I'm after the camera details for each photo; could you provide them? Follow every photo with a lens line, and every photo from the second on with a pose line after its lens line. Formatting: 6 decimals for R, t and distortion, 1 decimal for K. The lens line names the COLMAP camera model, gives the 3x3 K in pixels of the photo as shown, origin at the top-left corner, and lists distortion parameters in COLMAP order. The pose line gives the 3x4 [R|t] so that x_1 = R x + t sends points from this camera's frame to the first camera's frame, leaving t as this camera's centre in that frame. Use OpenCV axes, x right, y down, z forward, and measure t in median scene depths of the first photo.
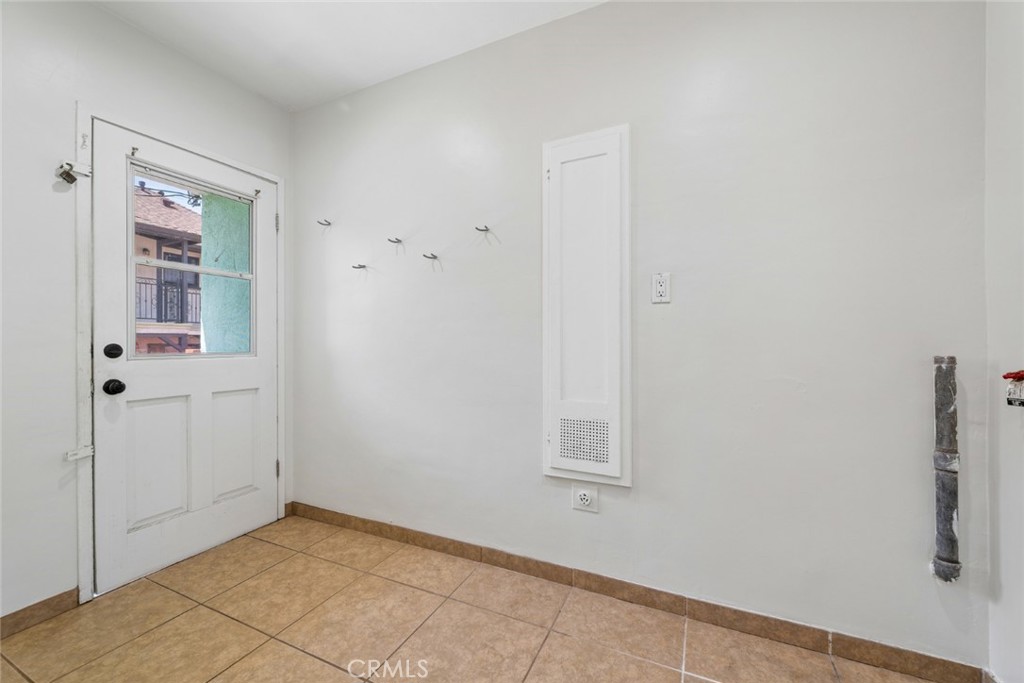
lens RADIAL K [[397.4, 0, 513.7], [0, 397.4, 343.4], [0, 0, 1]] dist [-0.000475, -0.000108]
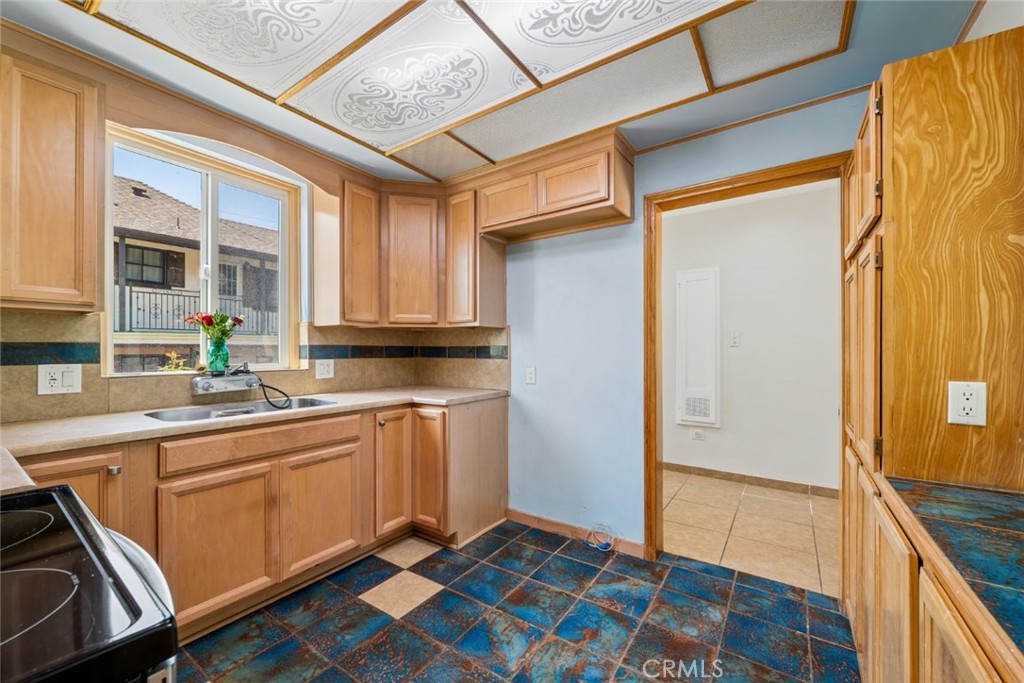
lens RADIAL K [[397.4, 0, 510.5], [0, 397.4, 343.9], [0, 0, 1]] dist [-0.000475, -0.000108]
pose [[0.984659, 0.000110, -0.174487, -0.477290], [0.000115, 0.999999, 0.001282, -0.116122], [0.174487, -0.001283, 0.984659, -1.408889]]
